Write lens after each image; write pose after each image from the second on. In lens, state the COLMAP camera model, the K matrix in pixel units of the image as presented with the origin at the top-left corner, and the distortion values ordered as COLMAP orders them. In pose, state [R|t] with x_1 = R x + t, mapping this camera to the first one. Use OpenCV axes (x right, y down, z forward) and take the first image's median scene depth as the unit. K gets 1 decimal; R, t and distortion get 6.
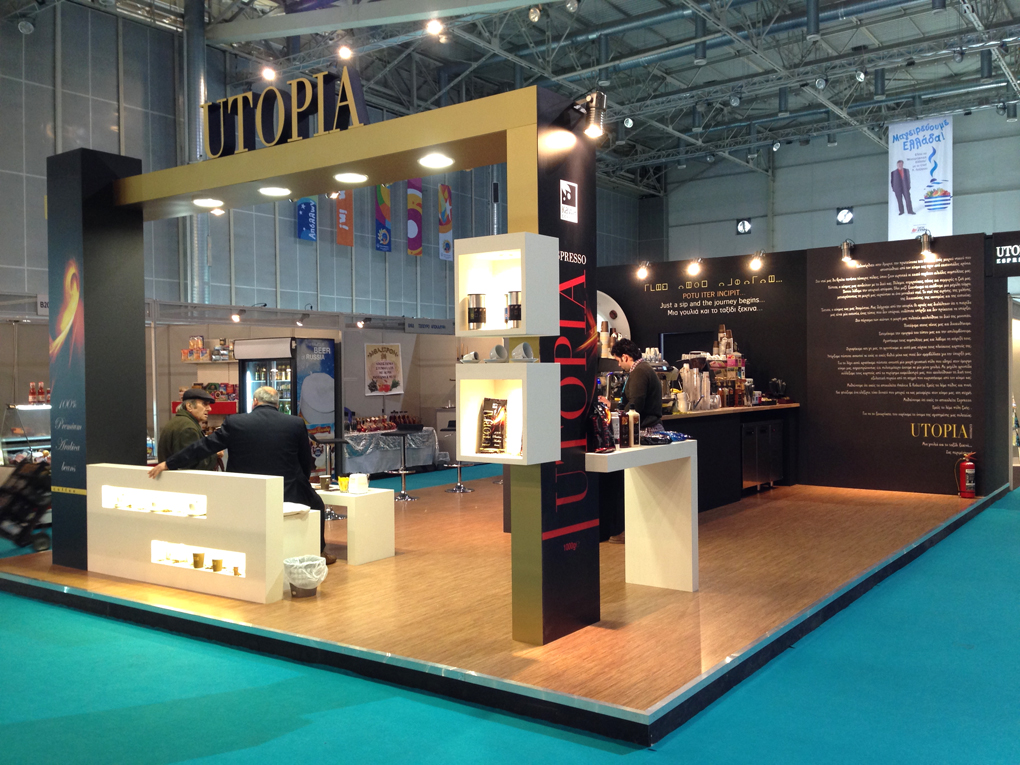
lens RADIAL K [[929.7, 0, 517.1], [0, 929.7, 369.9], [0, 0, 1]] dist [0.126798, -0.203704]
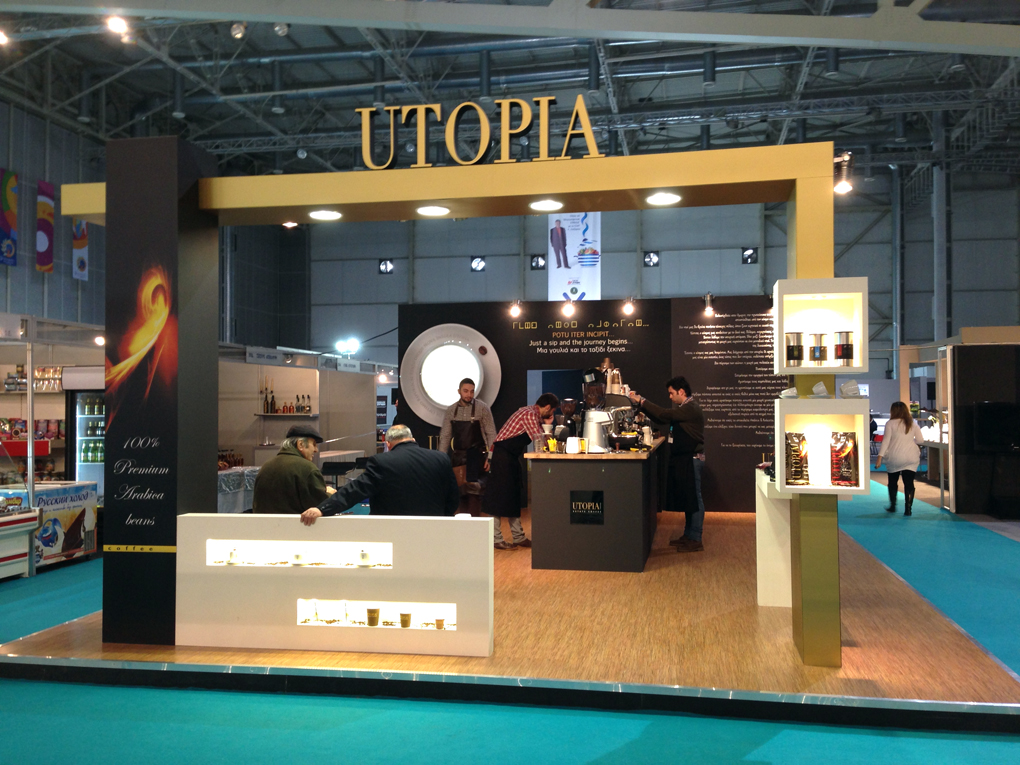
lens RADIAL K [[929.7, 0, 517.1], [0, 929.7, 369.9], [0, 0, 1]] dist [0.126798, -0.203704]
pose [[0.910288, 0.022956, 0.413339, -0.324156], [-0.007267, 0.999194, -0.039489, 0.001939], [-0.413912, 0.032942, 0.909721, 0.073756]]
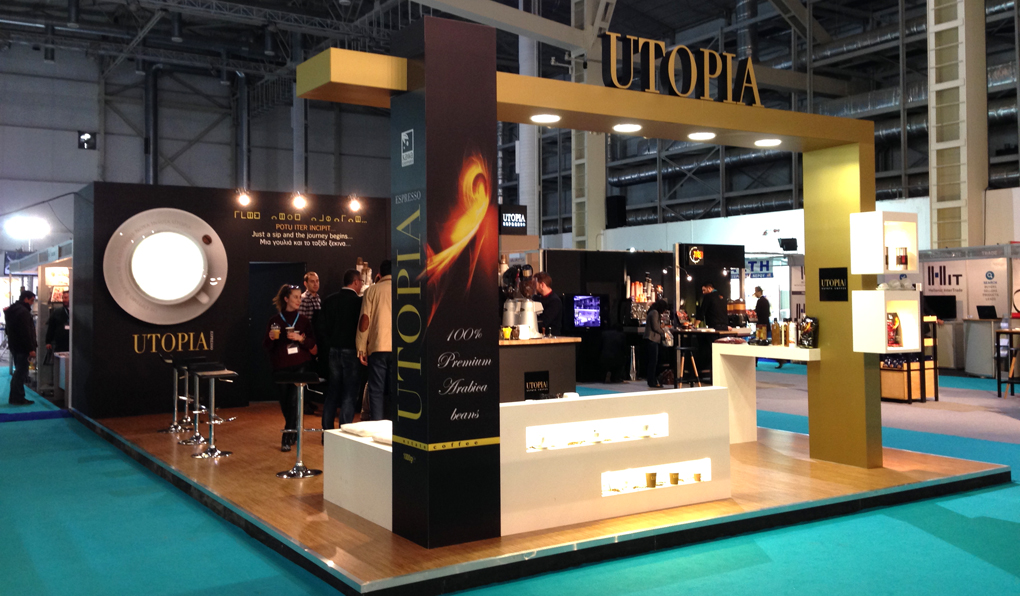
lens RADIAL K [[930.3, 0, 512.8], [0, 930.3, 248.5], [0, 0, 1]] dist [0.071203, 0.004588]
pose [[0.382101, 0.054069, 0.922537, -0.743634], [0.001391, 0.998252, -0.059083, 0.006496], [-0.924119, 0.023859, 0.381358, 0.413876]]
